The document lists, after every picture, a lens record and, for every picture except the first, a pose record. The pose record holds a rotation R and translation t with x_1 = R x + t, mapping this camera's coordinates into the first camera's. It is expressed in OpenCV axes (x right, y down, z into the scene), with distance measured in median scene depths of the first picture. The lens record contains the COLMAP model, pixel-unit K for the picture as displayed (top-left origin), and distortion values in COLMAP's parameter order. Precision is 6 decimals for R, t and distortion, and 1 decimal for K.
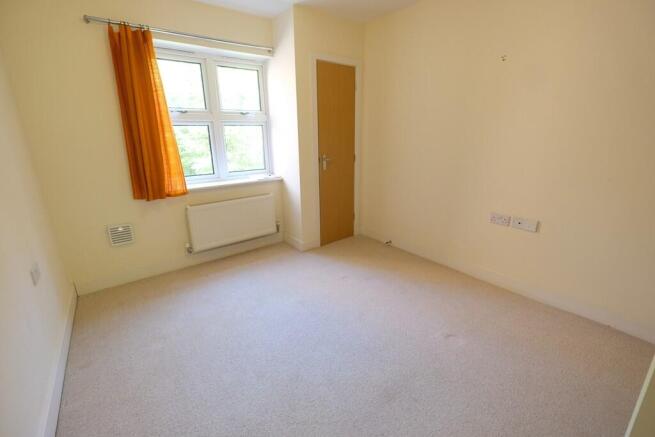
lens RADIAL K [[286.1, 0, 328.3], [0, 286.1, 214.9], [0, 0, 1]] dist [0.001473, -0.000164]
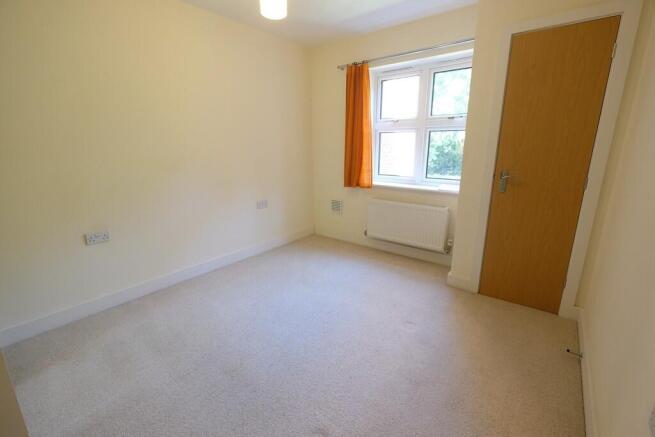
lens RADIAL K [[286.1, 0, 327.1], [0, 286.1, 216.1], [0, 0, 1]] dist [0.001473, -0.000164]
pose [[0.237501, 0.256446, -0.936925, 0.608539], [-0.266158, 0.944791, 0.191130, -0.135627], [0.934213, 0.203977, 0.292644, 0.456241]]
